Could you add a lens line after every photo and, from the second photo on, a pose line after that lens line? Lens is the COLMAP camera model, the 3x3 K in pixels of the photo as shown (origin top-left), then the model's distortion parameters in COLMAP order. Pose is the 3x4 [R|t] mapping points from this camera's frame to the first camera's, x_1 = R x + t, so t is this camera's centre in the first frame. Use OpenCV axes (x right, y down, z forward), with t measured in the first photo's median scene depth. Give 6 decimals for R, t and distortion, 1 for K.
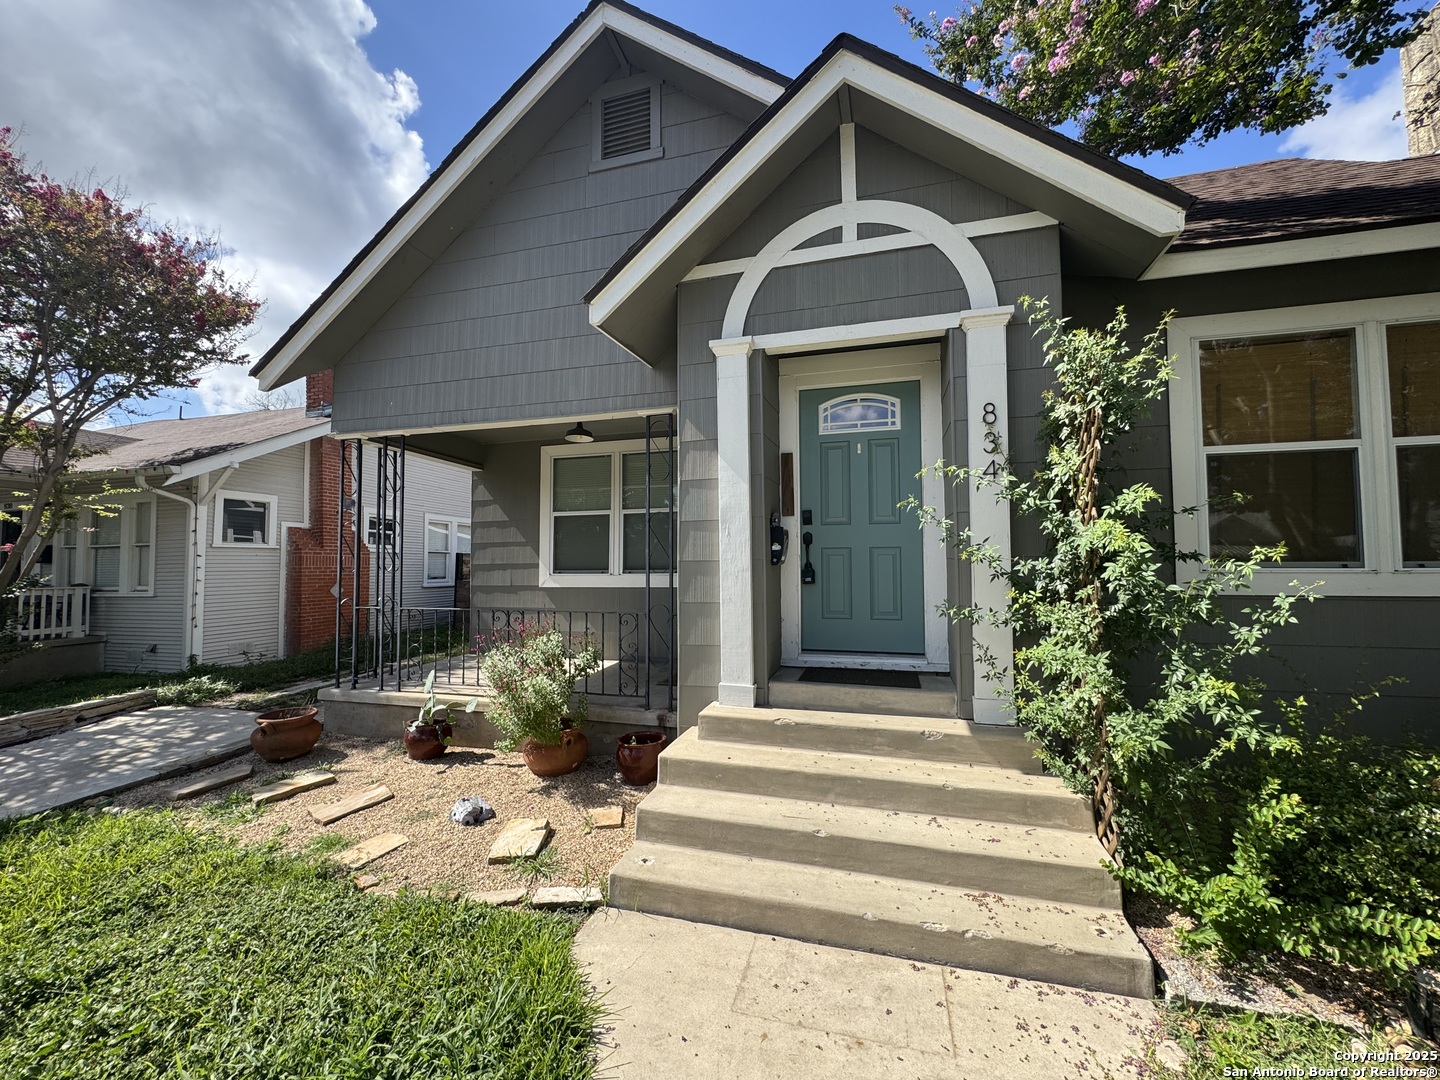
lens RADIAL K [[575.3, 0, 727.5], [0, 575.3, 541.0], [0, 0, 1]] dist [-0.001531, 0.000102]
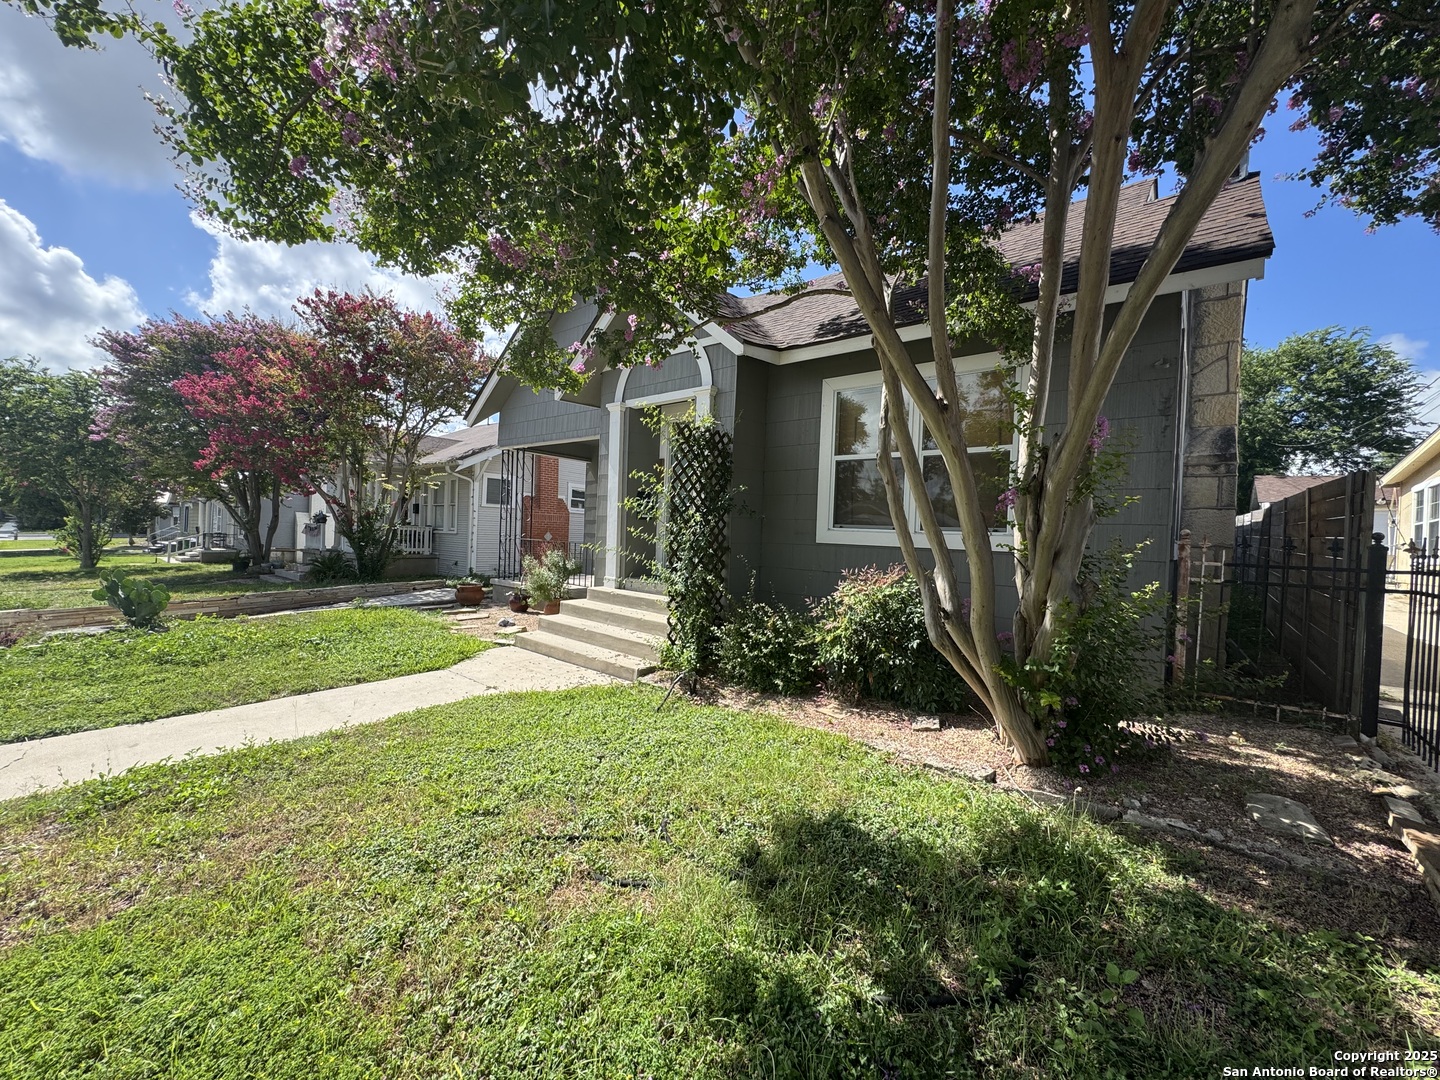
lens RADIAL K [[575.3, 0, 714.6], [0, 575.3, 542.0], [0, 0, 1]] dist [-0.001531, 0.000102]
pose [[0.904467, 0.049450, -0.423667, 0.511357], [-0.029267, 0.998111, 0.054017, 0.003856], [0.425538, -0.036457, 0.904206, -0.282510]]
